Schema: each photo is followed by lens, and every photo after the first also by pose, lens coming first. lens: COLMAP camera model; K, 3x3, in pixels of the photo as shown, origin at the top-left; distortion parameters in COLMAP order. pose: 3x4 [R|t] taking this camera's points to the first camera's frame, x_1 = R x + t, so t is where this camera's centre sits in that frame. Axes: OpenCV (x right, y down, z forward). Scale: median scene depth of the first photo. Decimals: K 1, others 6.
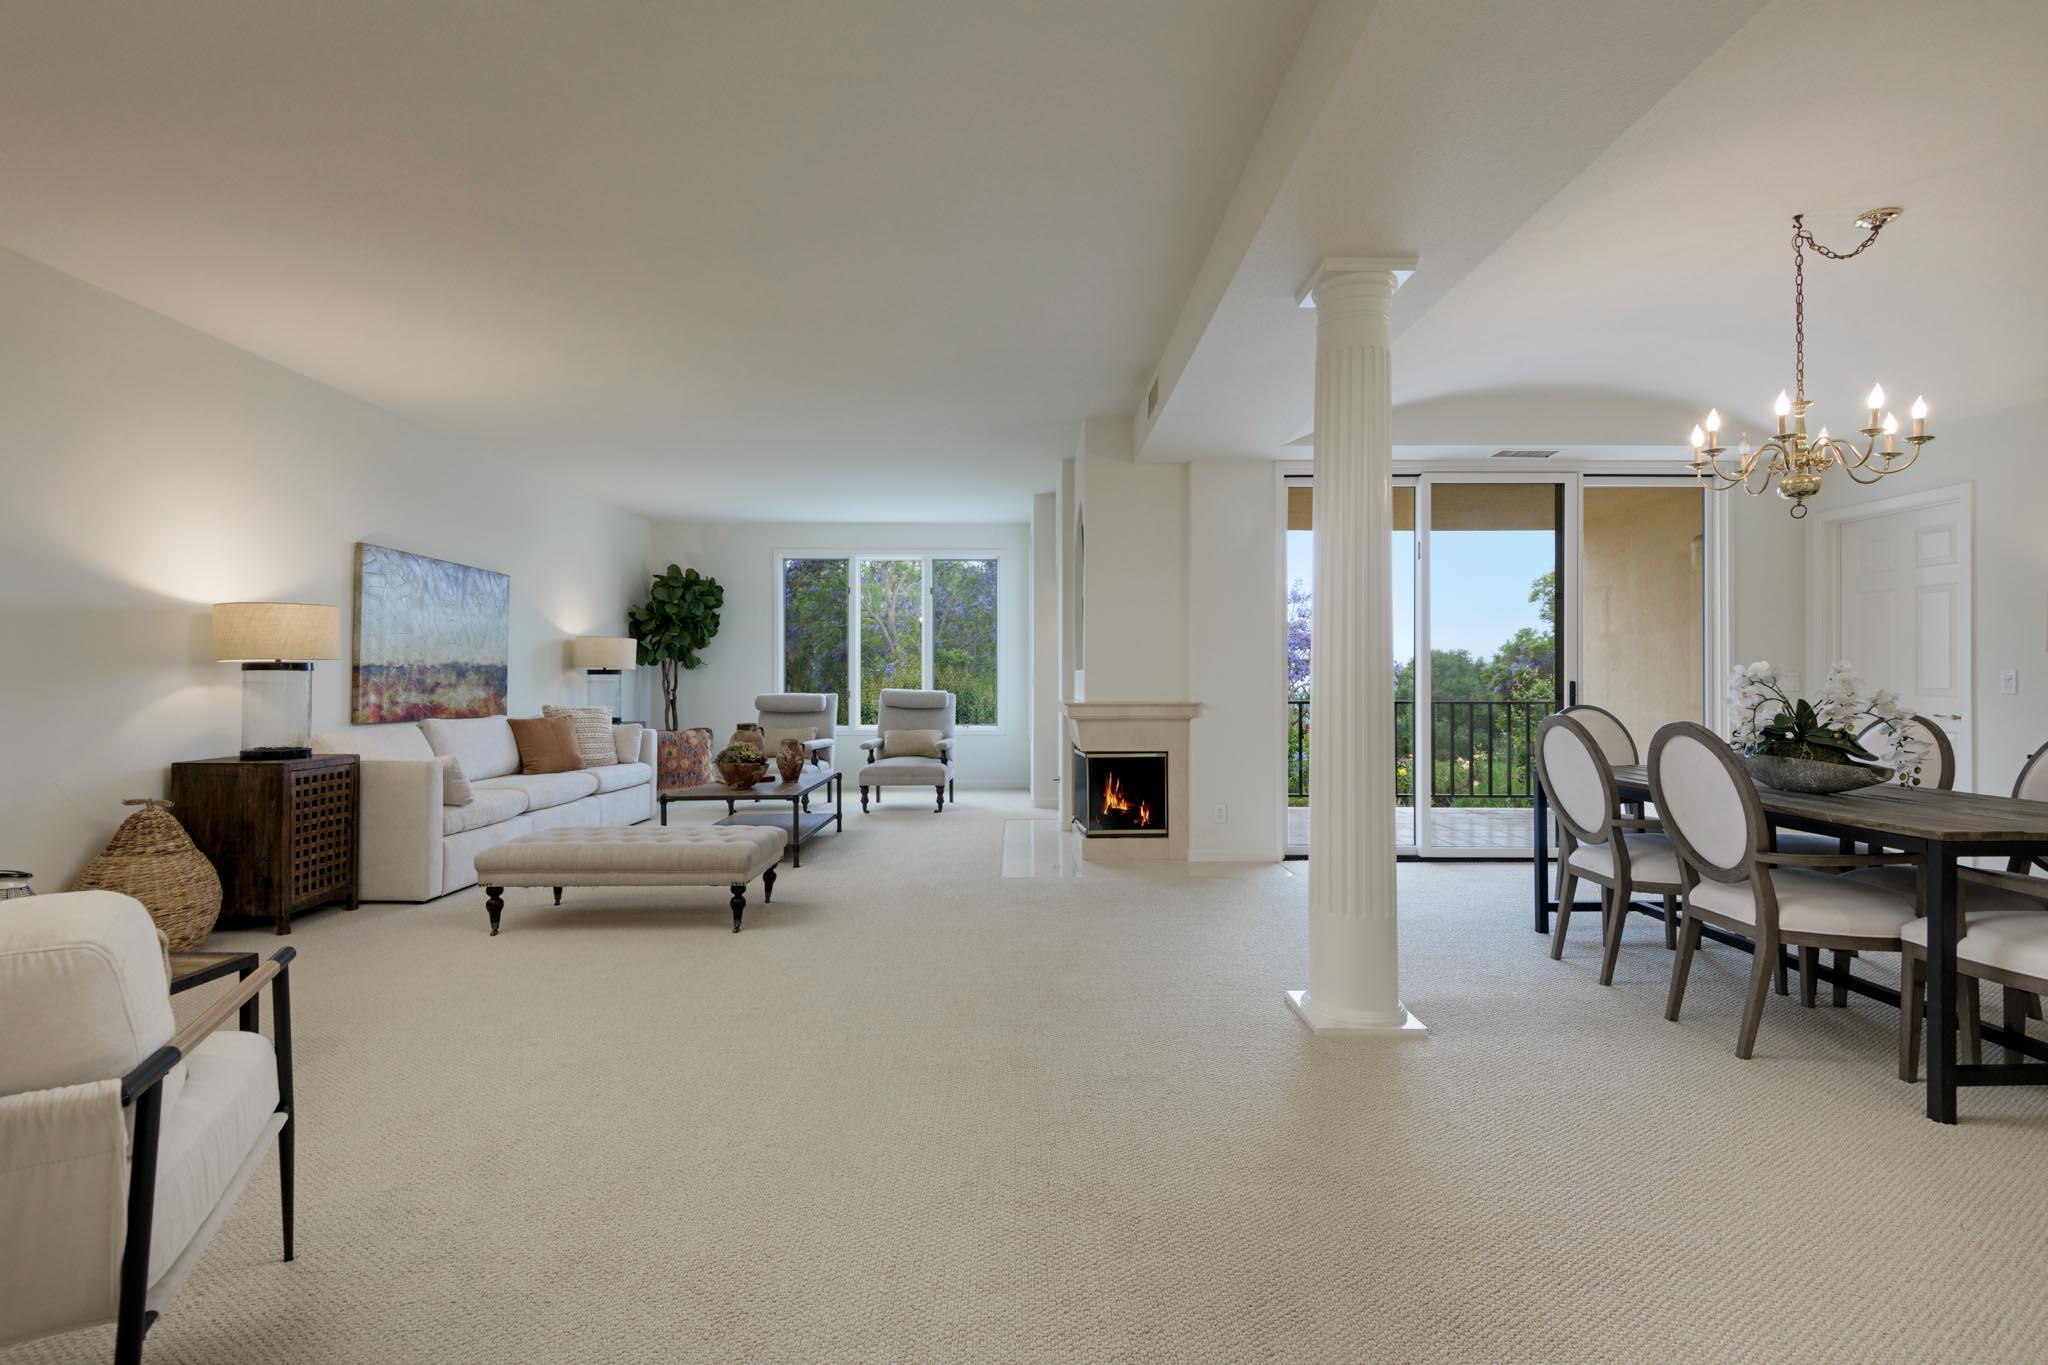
lens RADIAL K [[936.0, 0, 1031.0], [0, 936.0, 677.5], [0, 0, 1]] dist [0.035057, -0.021311]
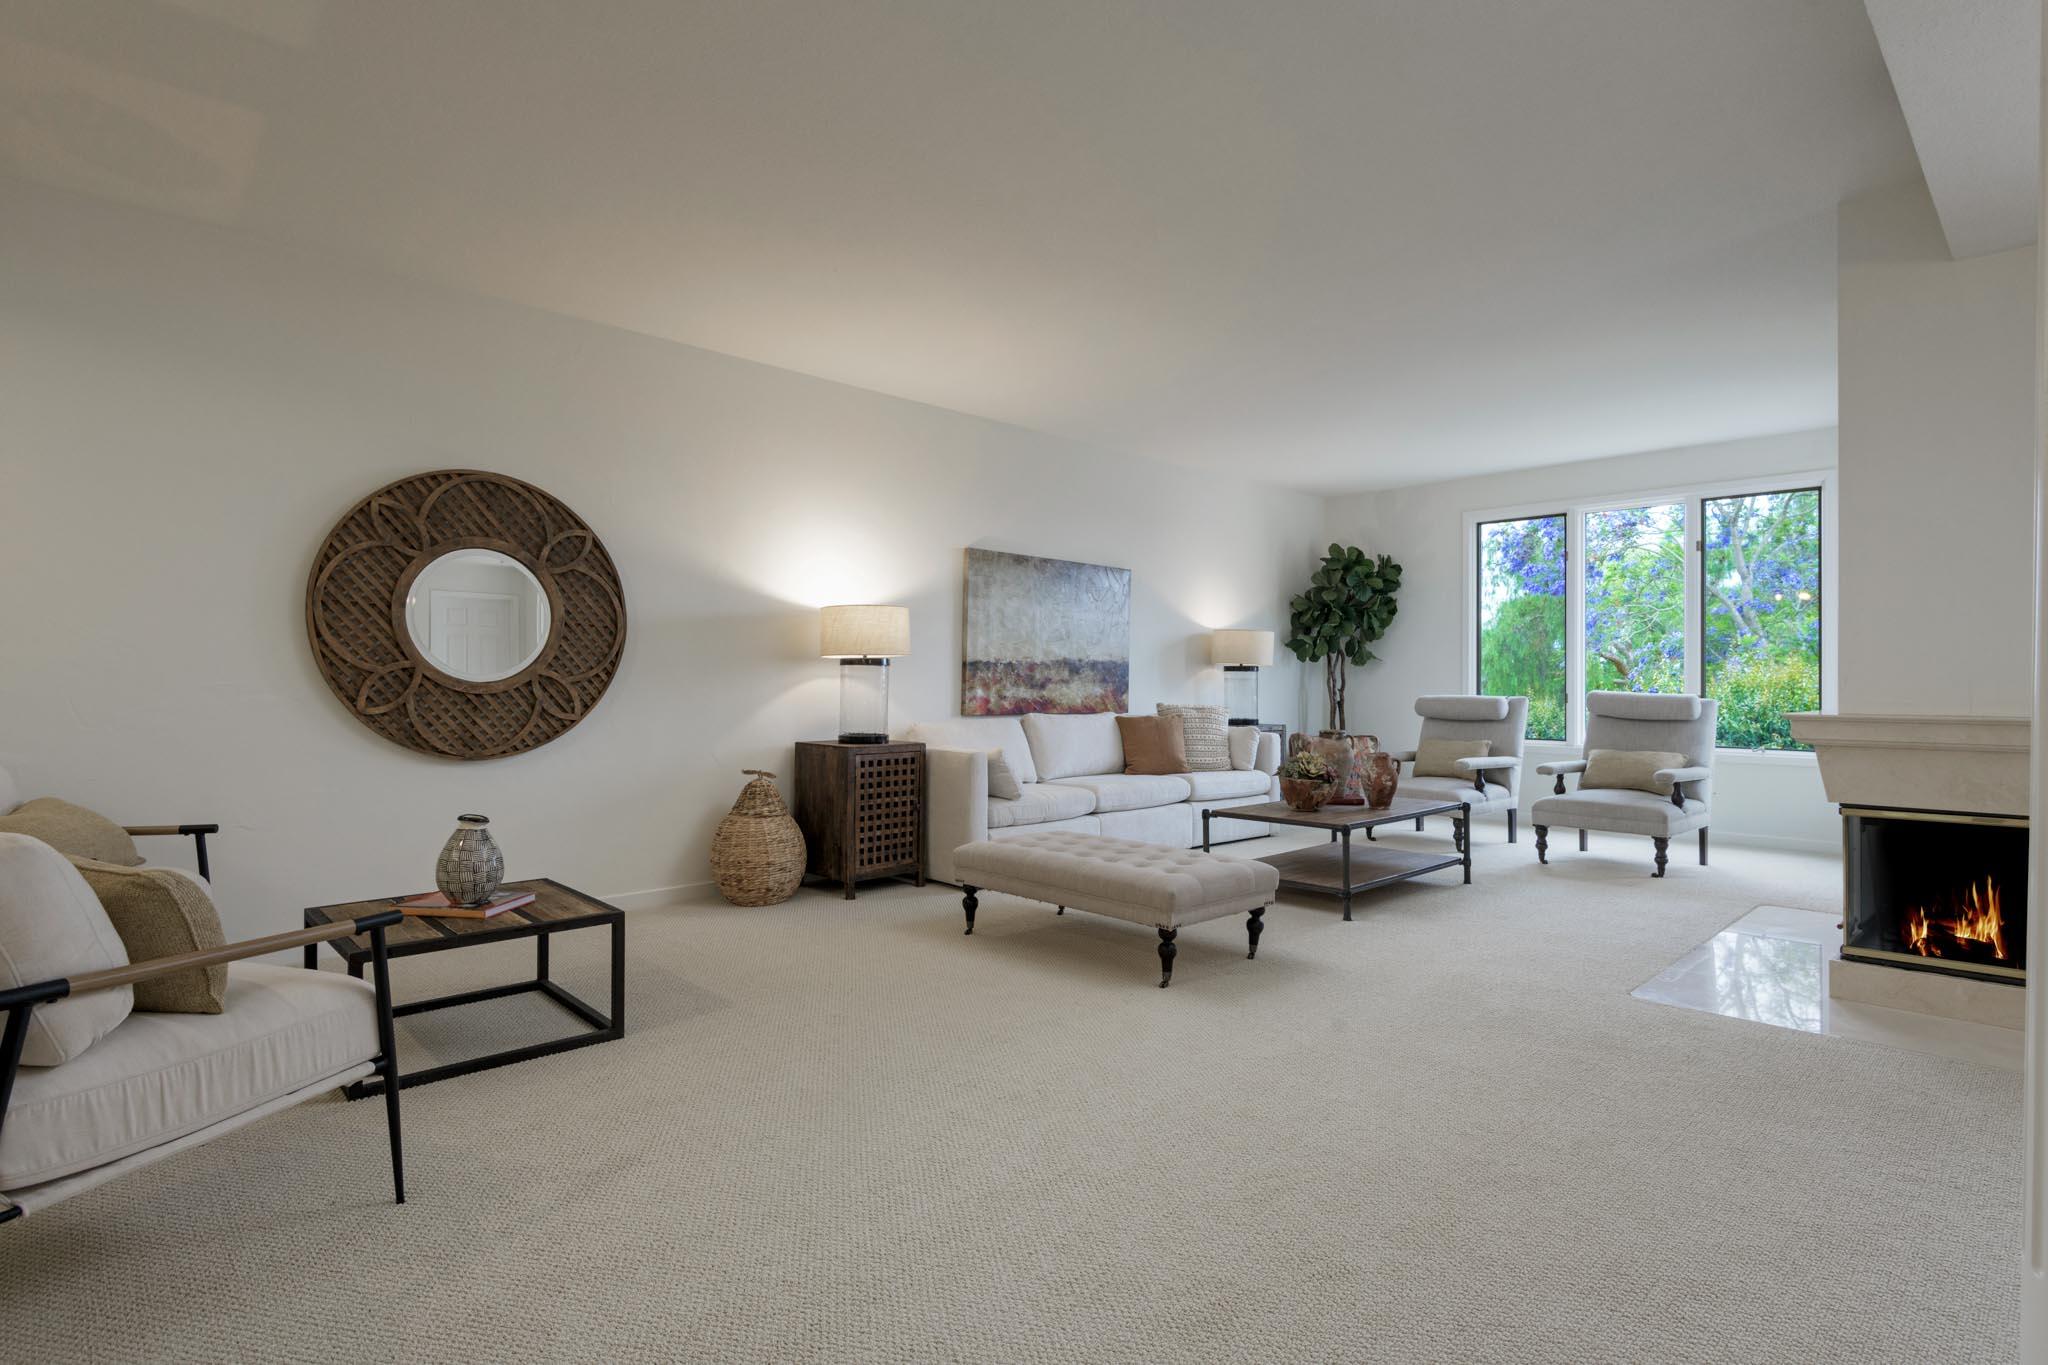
lens RADIAL K [[1031.4, 0, 1024.0], [0, 1031.4, 682.5], [0, 0, 1]] dist [0.027295, -0.000155]
pose [[0.686314, 0.003929, -0.727294, 0.182880], [-0.002396, 0.999992, 0.003141, 0.006942], [0.727301, -0.000413, 0.686318, 0.230880]]
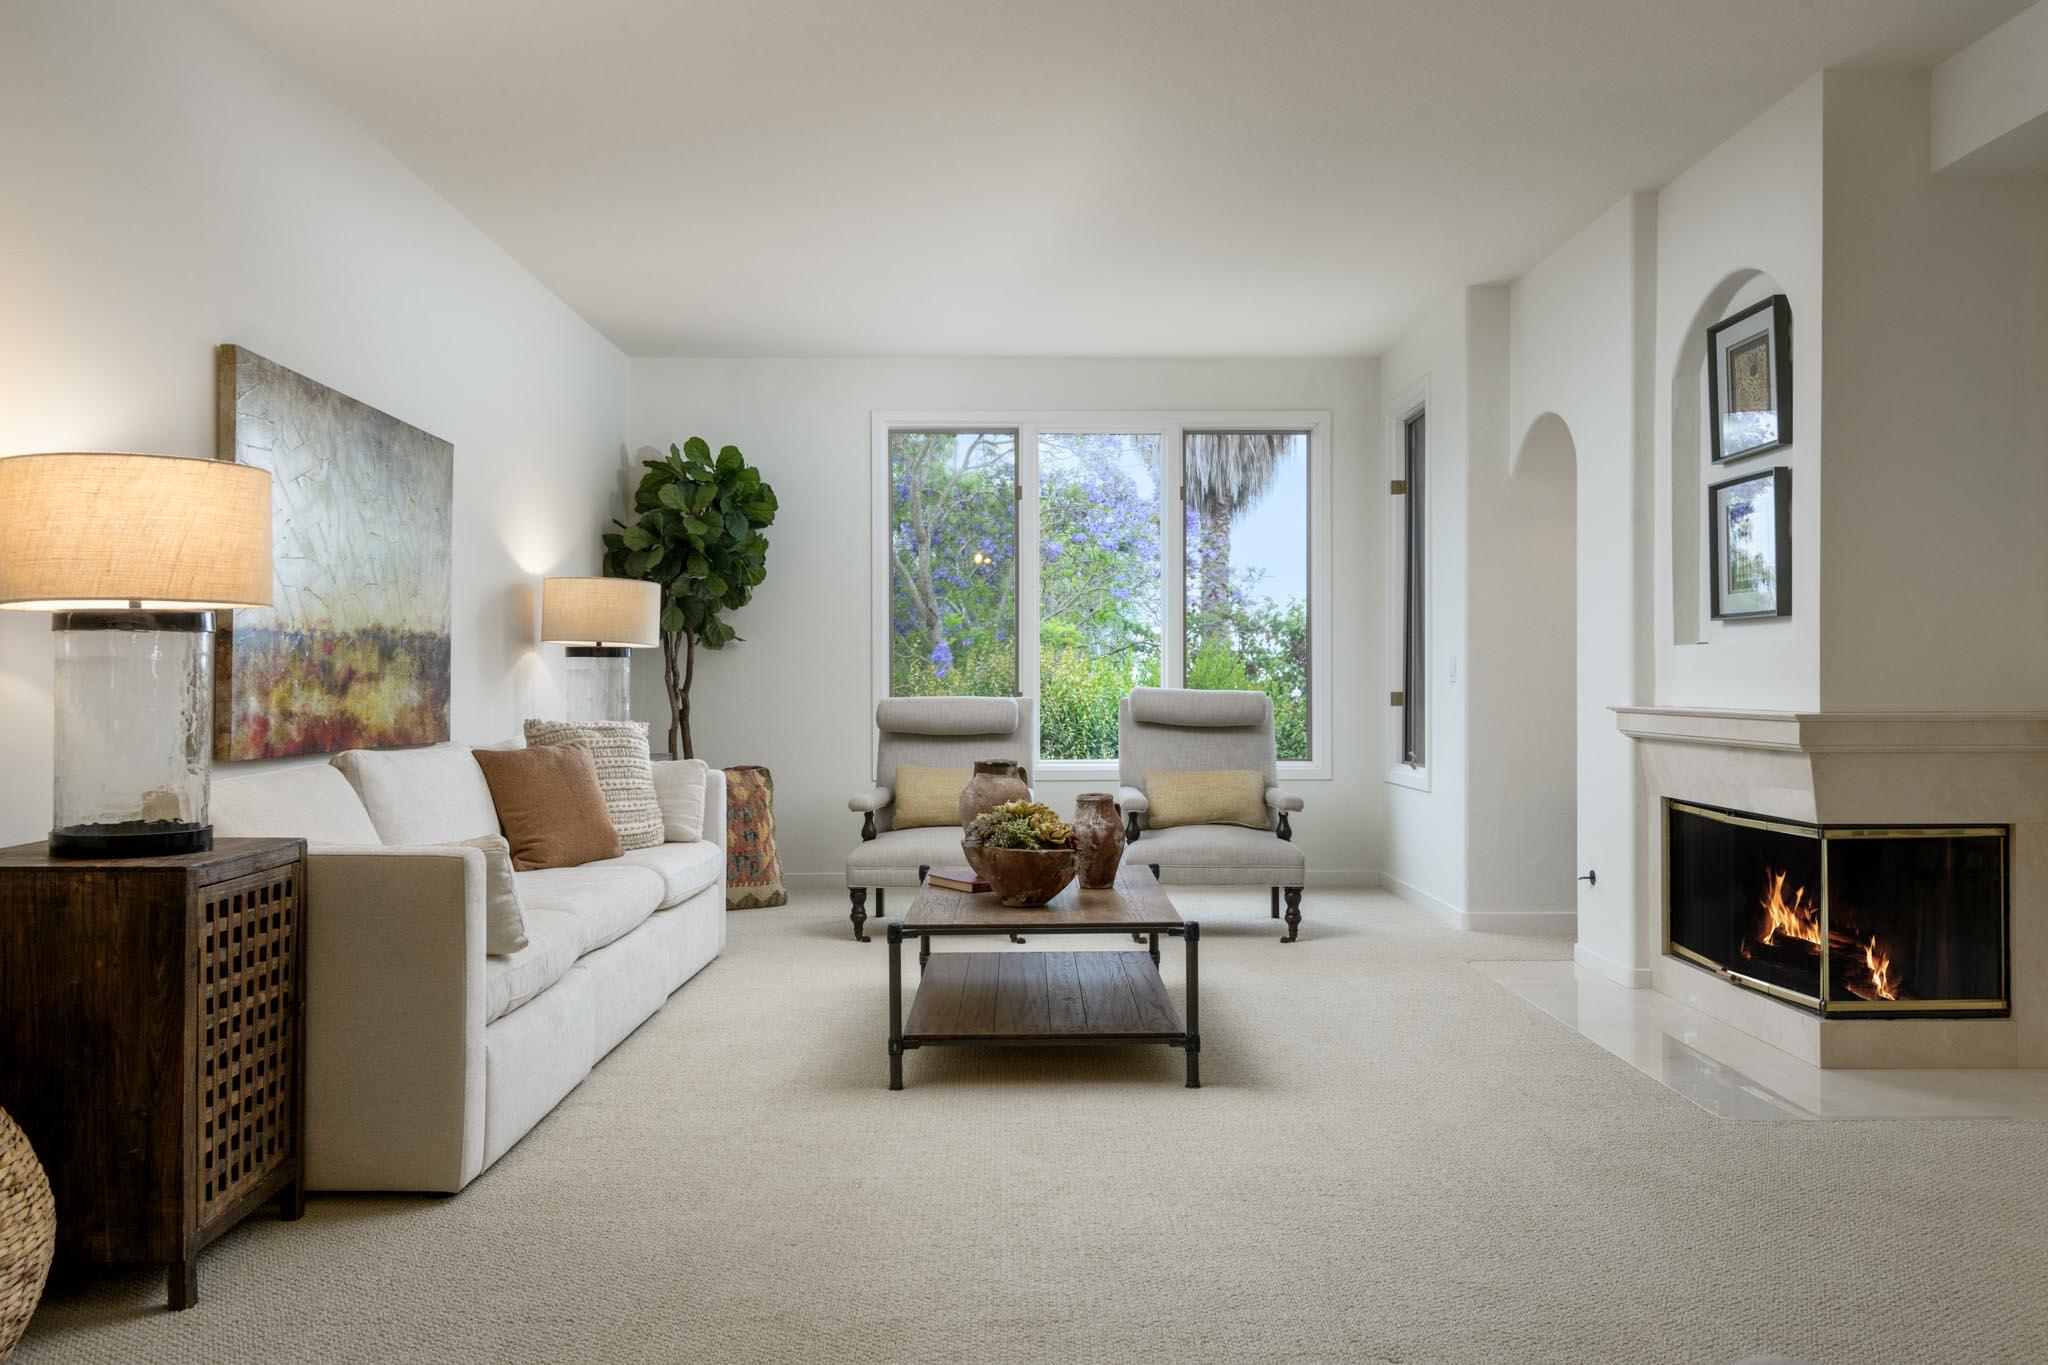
lens RADIAL K [[1583.5, 0, 1026.1], [0, 1583.5, 691.1], [0, 0, 1]] dist [0.006169, 0.048719]
pose [[0.999999, -0.001405, -0.000871, -0.328789], [0.001414, 0.999949, 0.010033, 0.008961], [0.000857, -0.010035, 0.999949, 0.258416]]
